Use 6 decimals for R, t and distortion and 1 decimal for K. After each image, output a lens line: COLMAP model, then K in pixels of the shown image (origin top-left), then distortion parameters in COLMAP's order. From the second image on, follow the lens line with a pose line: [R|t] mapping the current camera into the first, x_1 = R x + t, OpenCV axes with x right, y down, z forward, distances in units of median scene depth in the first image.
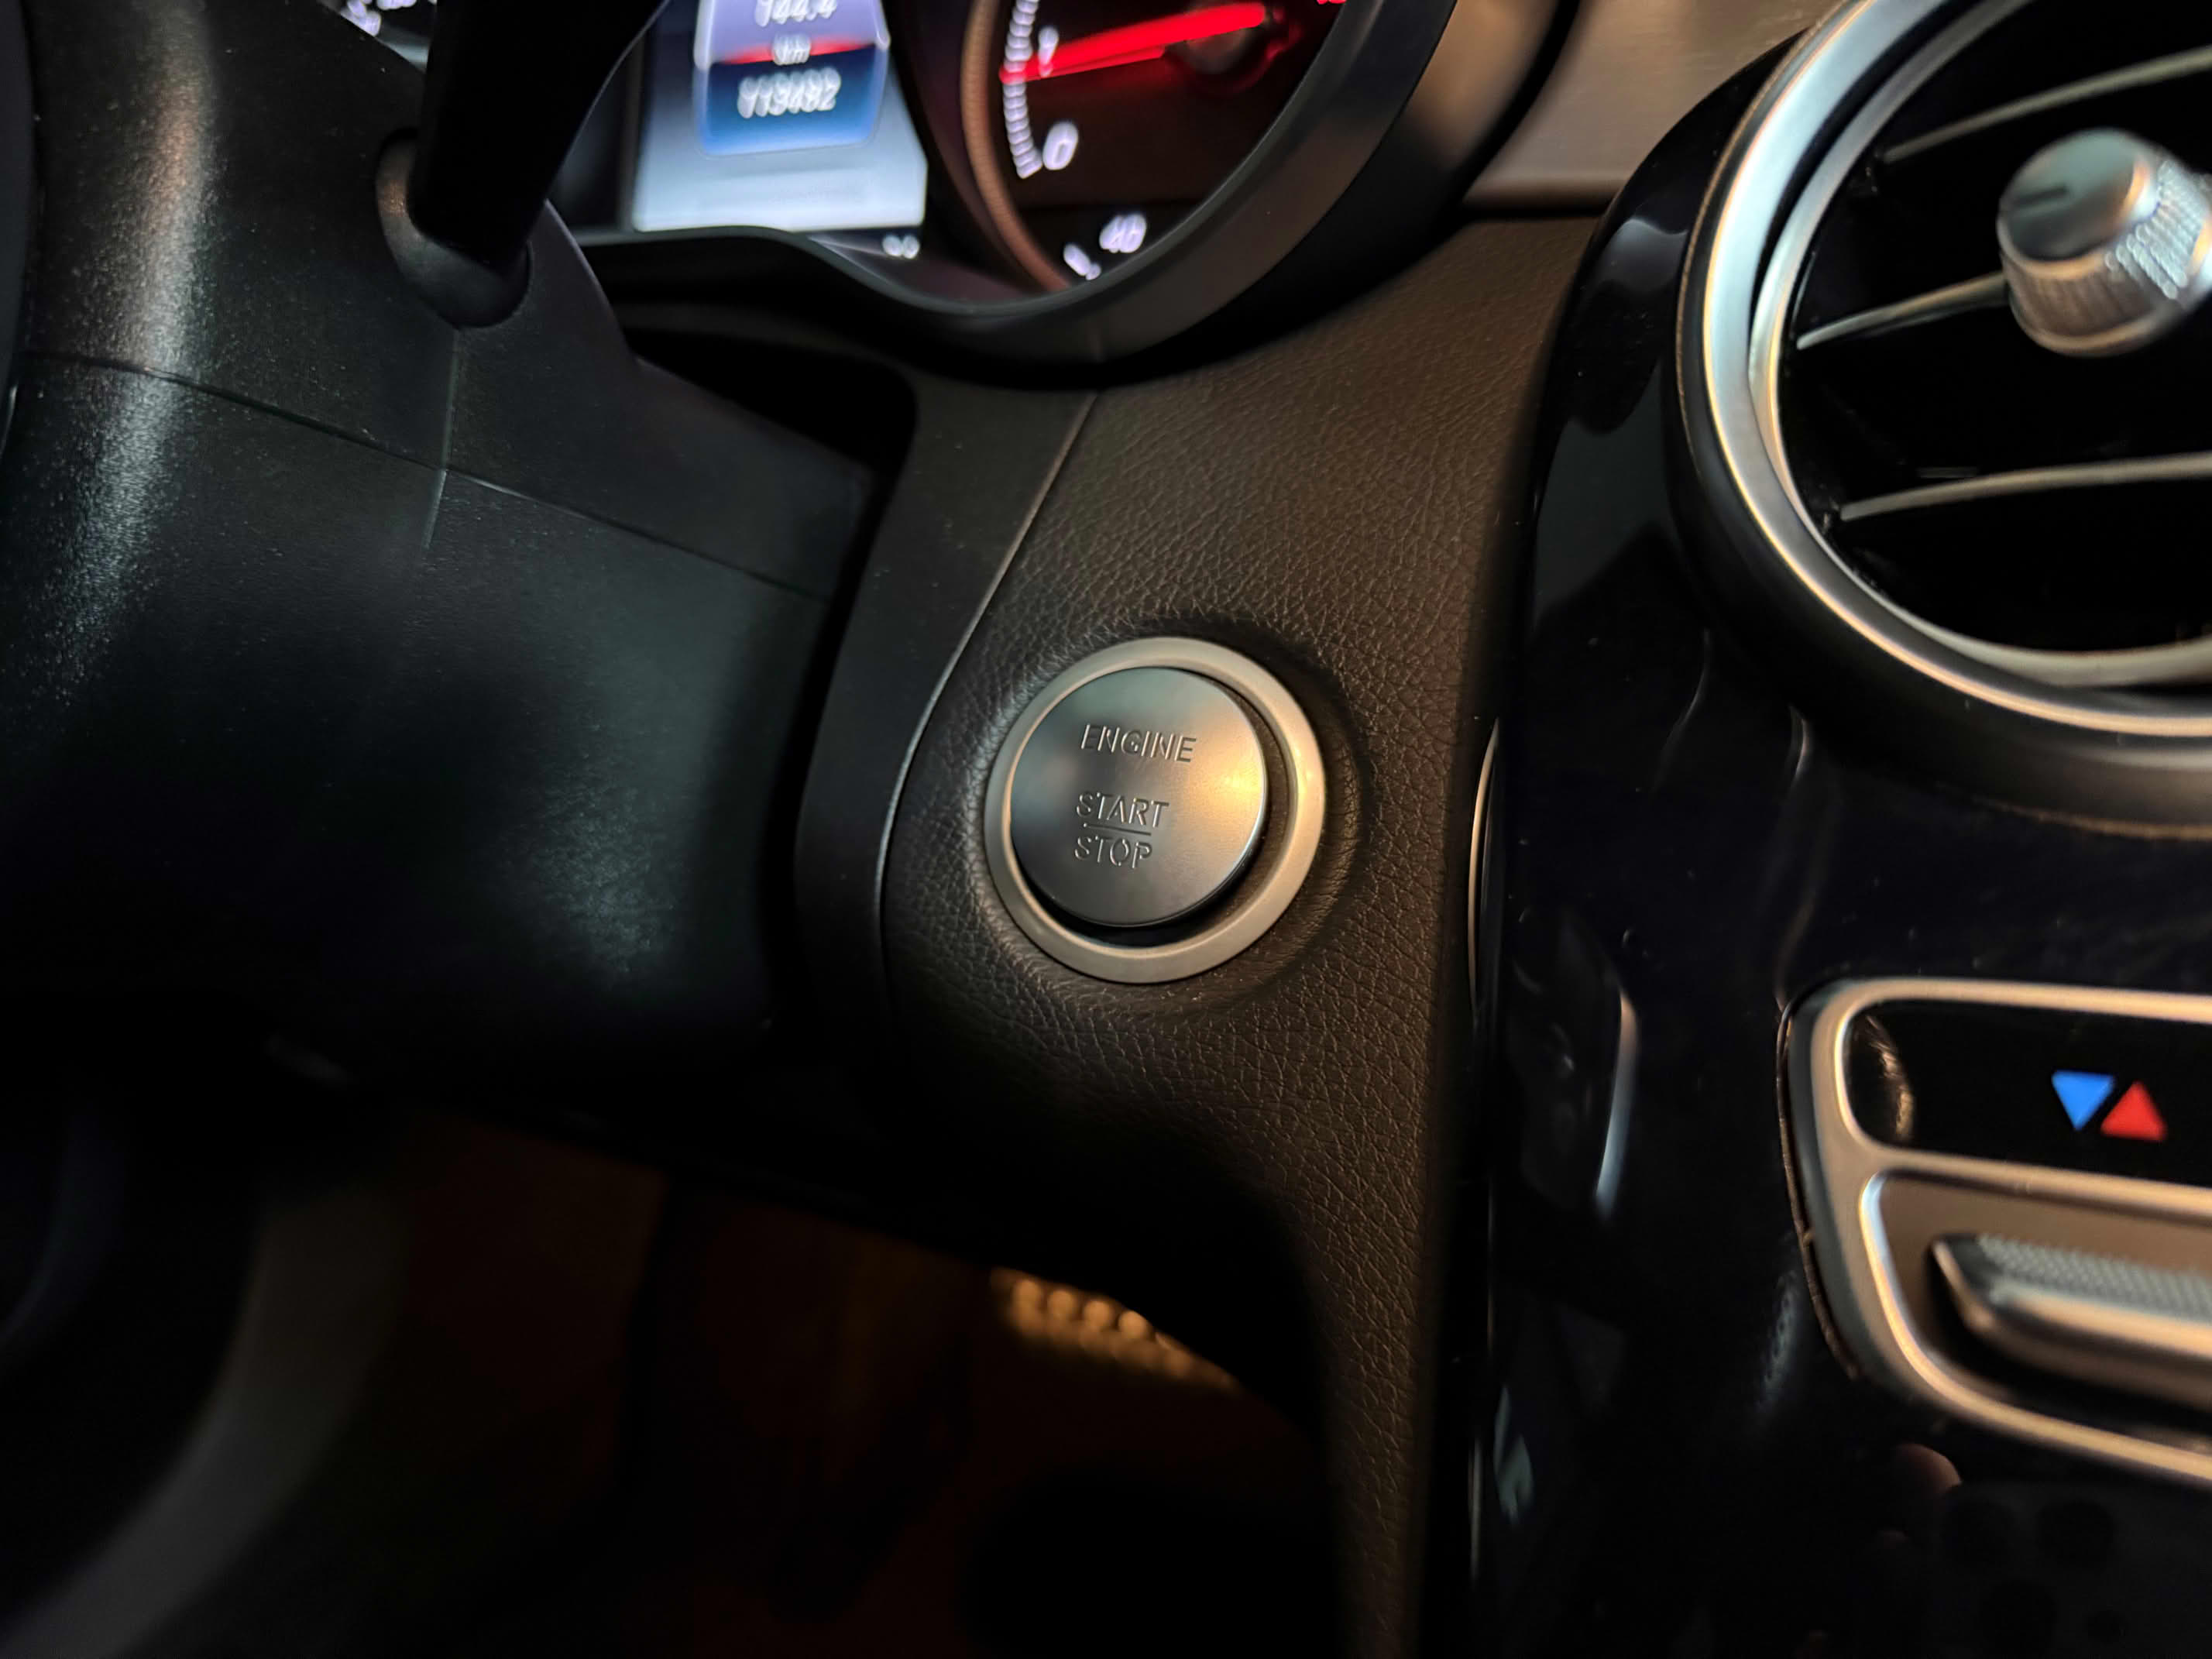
lens RADIAL K [[1688.3, 0, 1106.0], [0, 1688.3, 829.5], [0, 0, 1]] dist [0.007733, -0.001009]
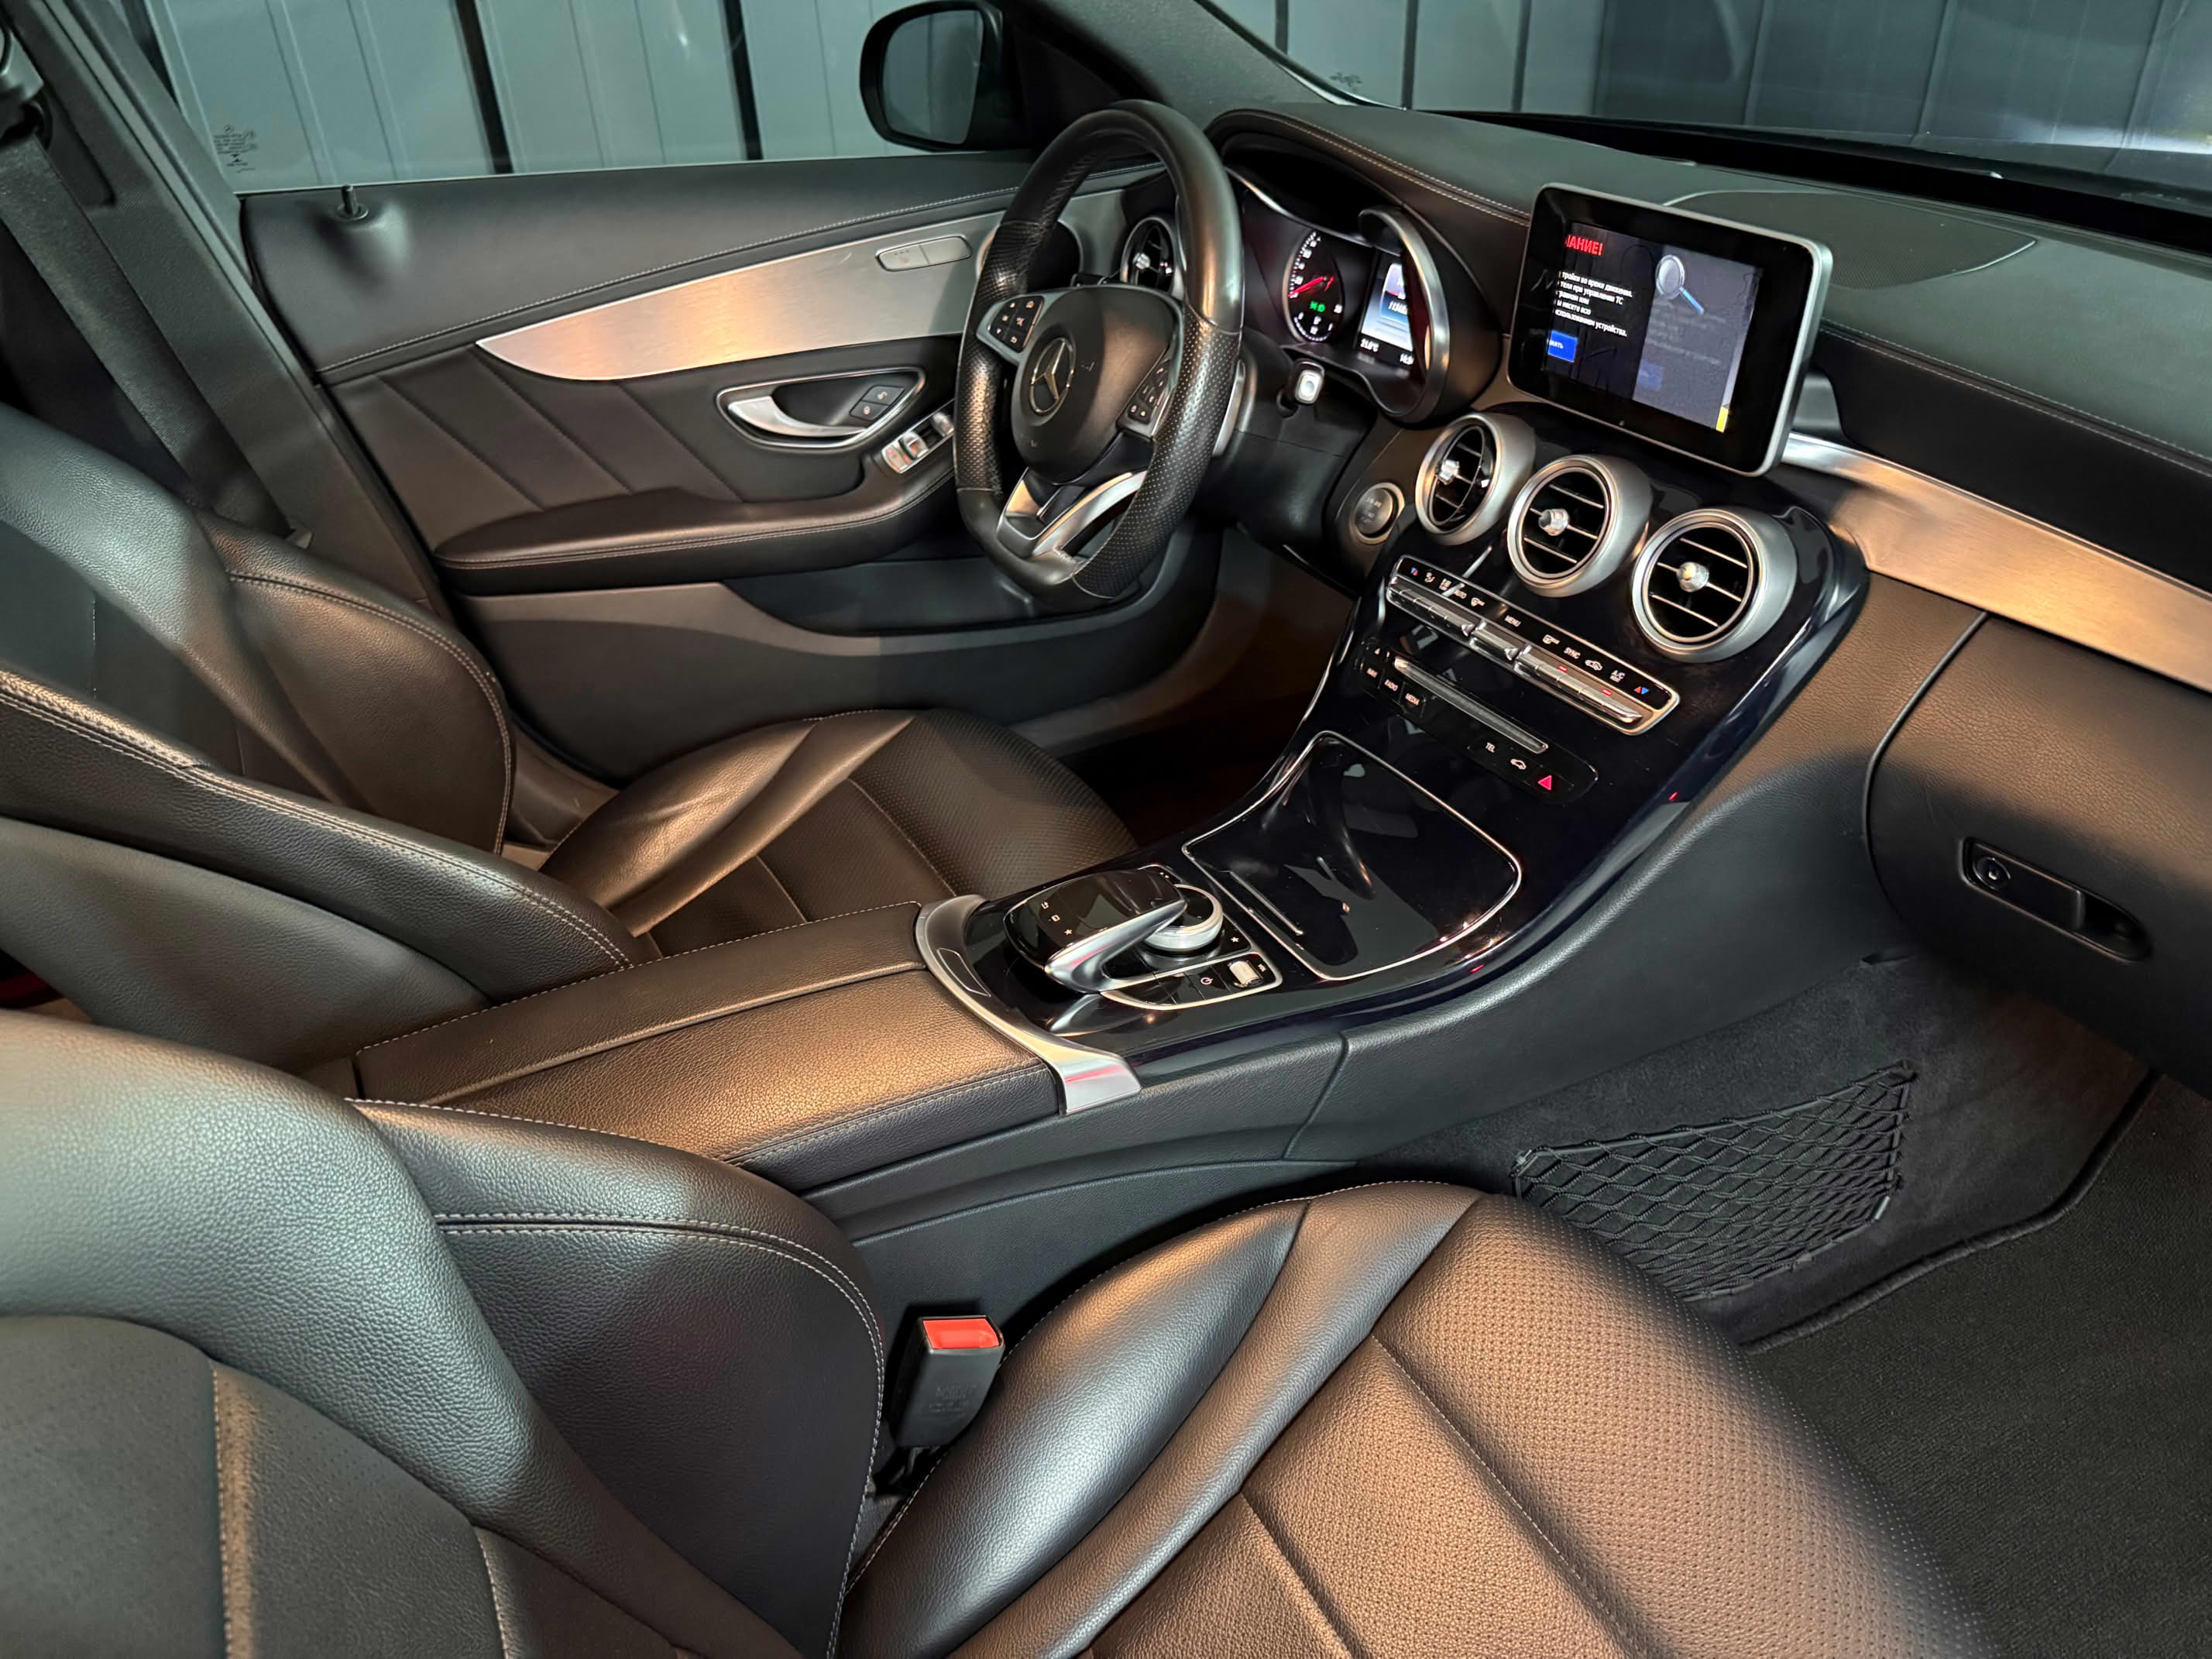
lens RADIAL K [[1495.2, 0, 1106.0], [0, 1495.2, 829.5], [0, 0, 1]] dist [0.147148, -0.001242]
pose [[0.834631, 0.304116, -0.459243, 1.870250], [-0.164865, 0.933467, 0.318526, -0.478086], [0.525557, -0.190139, 0.829239, -3.821966]]
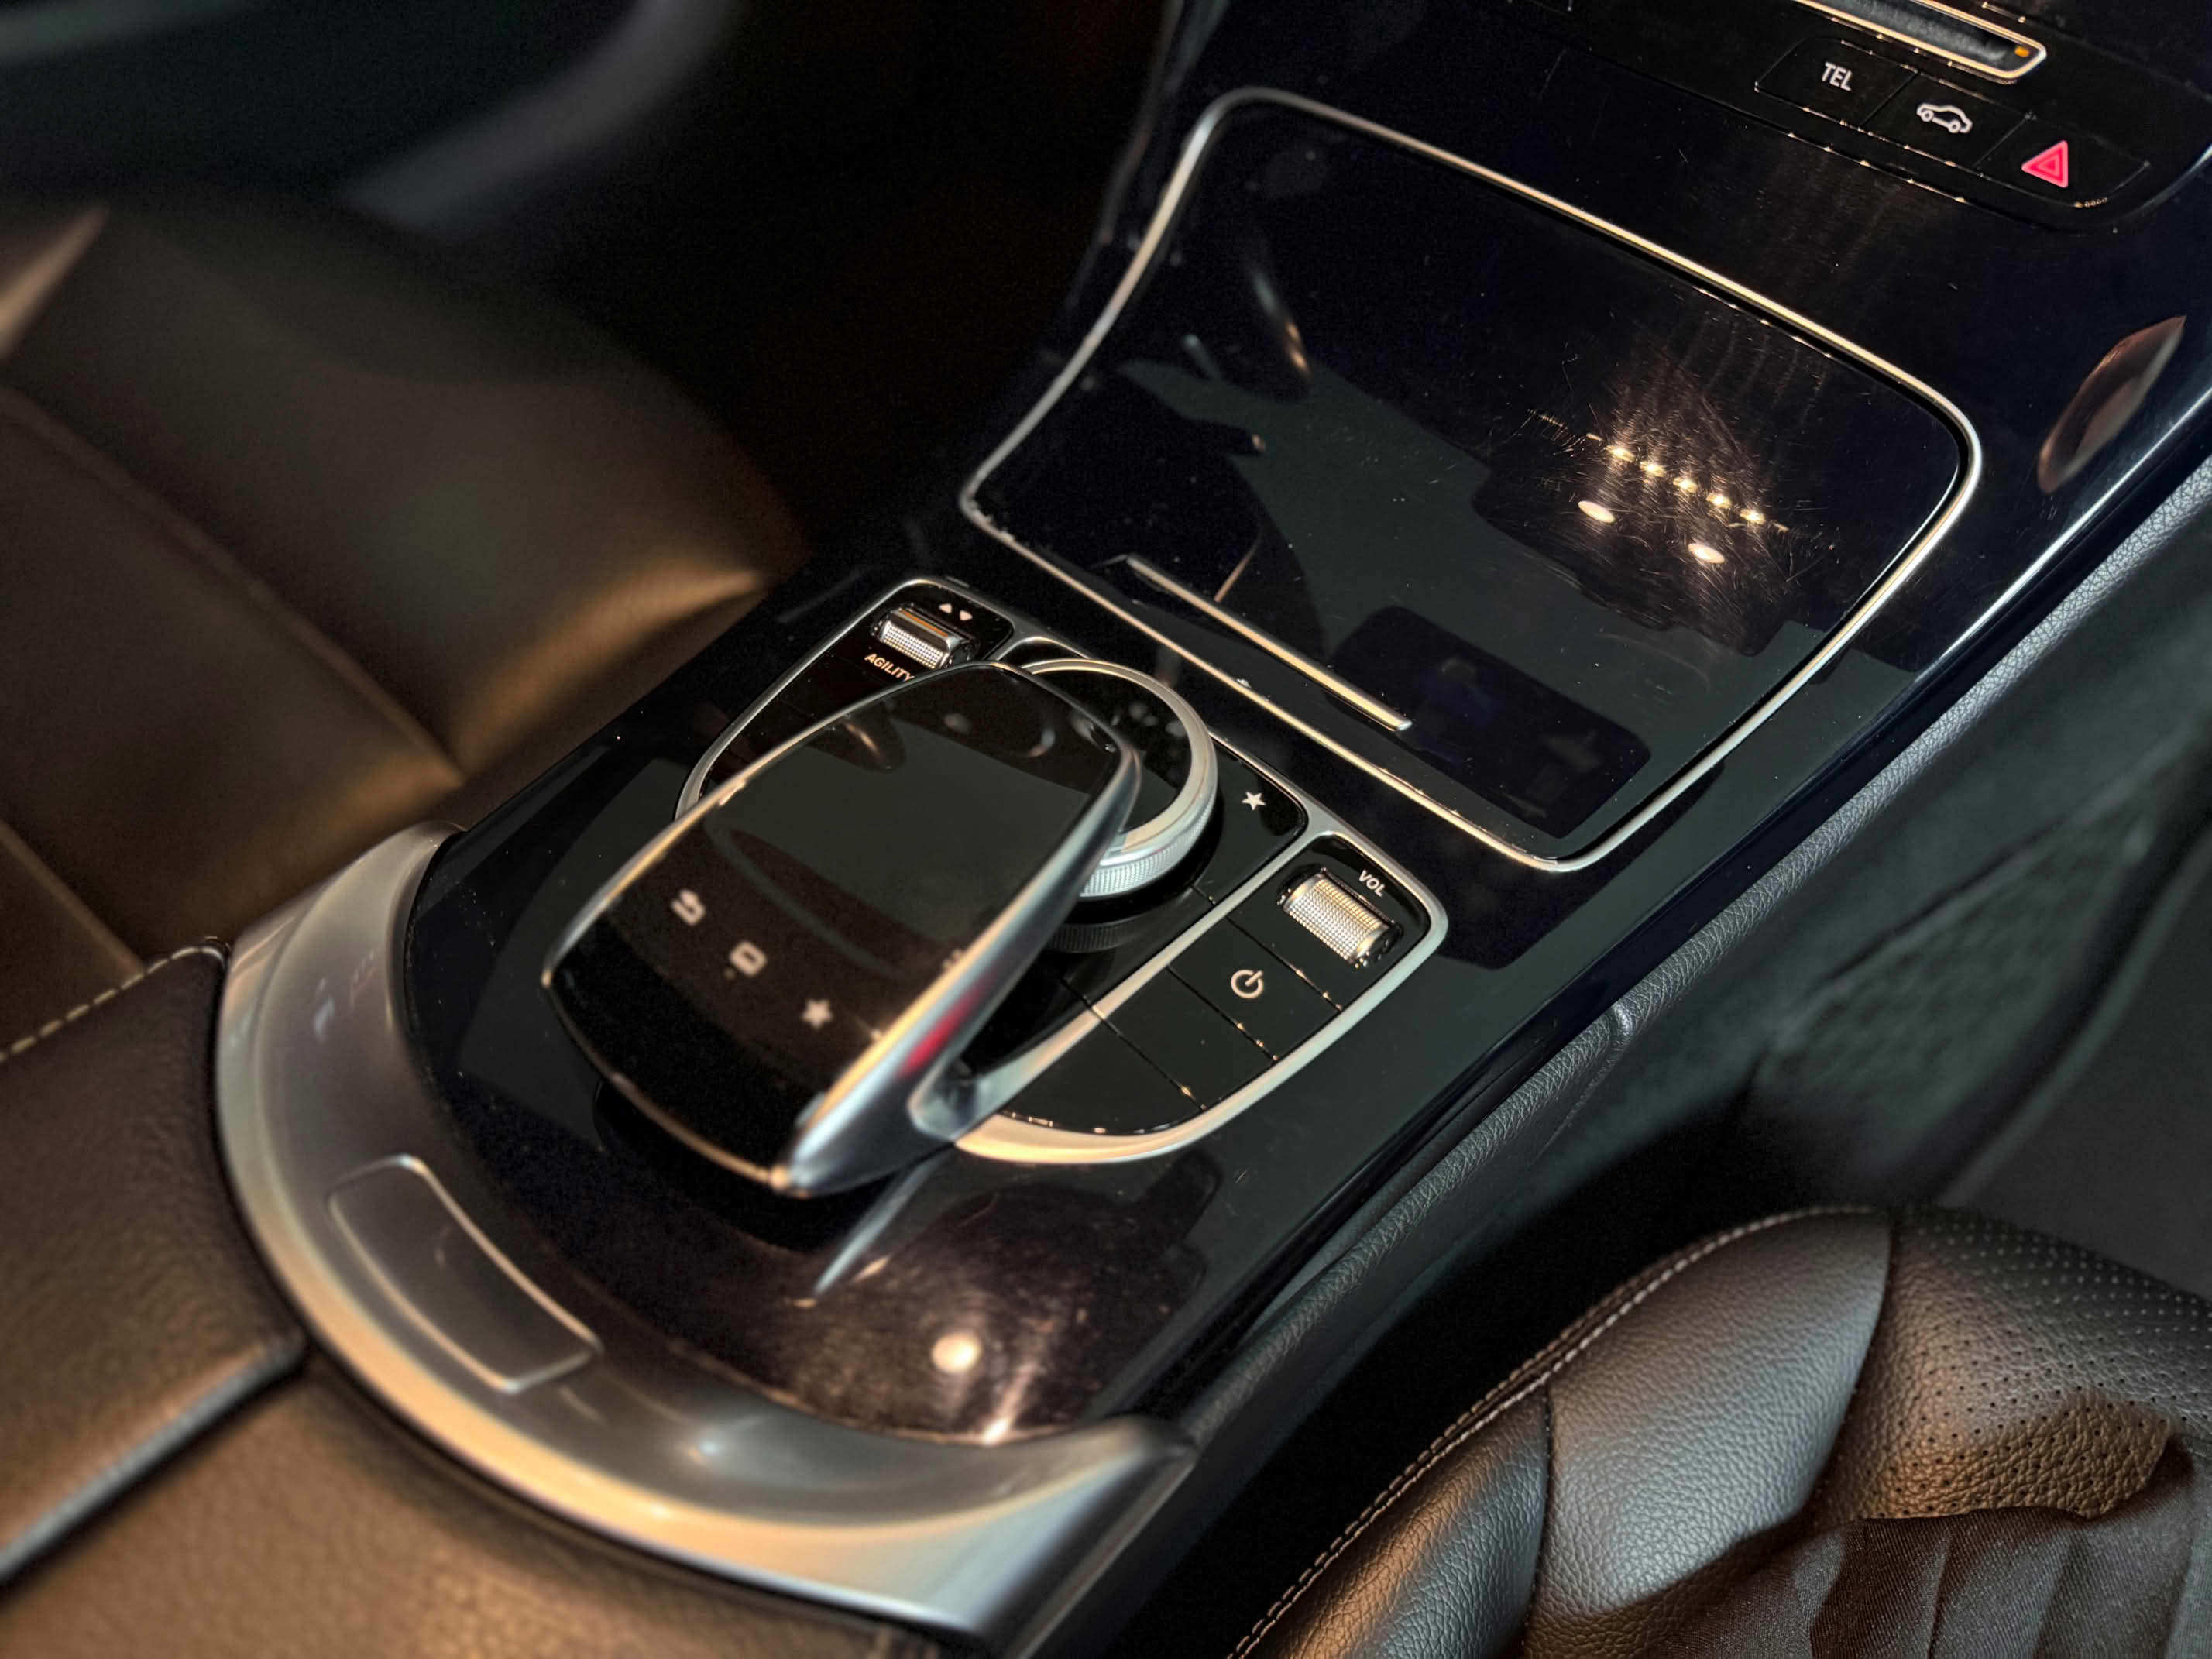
lens RADIAL K [[1688.3, 0, 1106.0], [0, 1688.3, 829.5], [0, 0, 1]] dist [0.007733, -0.001009]
pose [[0.974991, 0.207066, -0.080727, 0.398565], [-0.122529, 0.803863, 0.582058, 0.177034], [0.185418, -0.557610, 0.809130, -1.625474]]
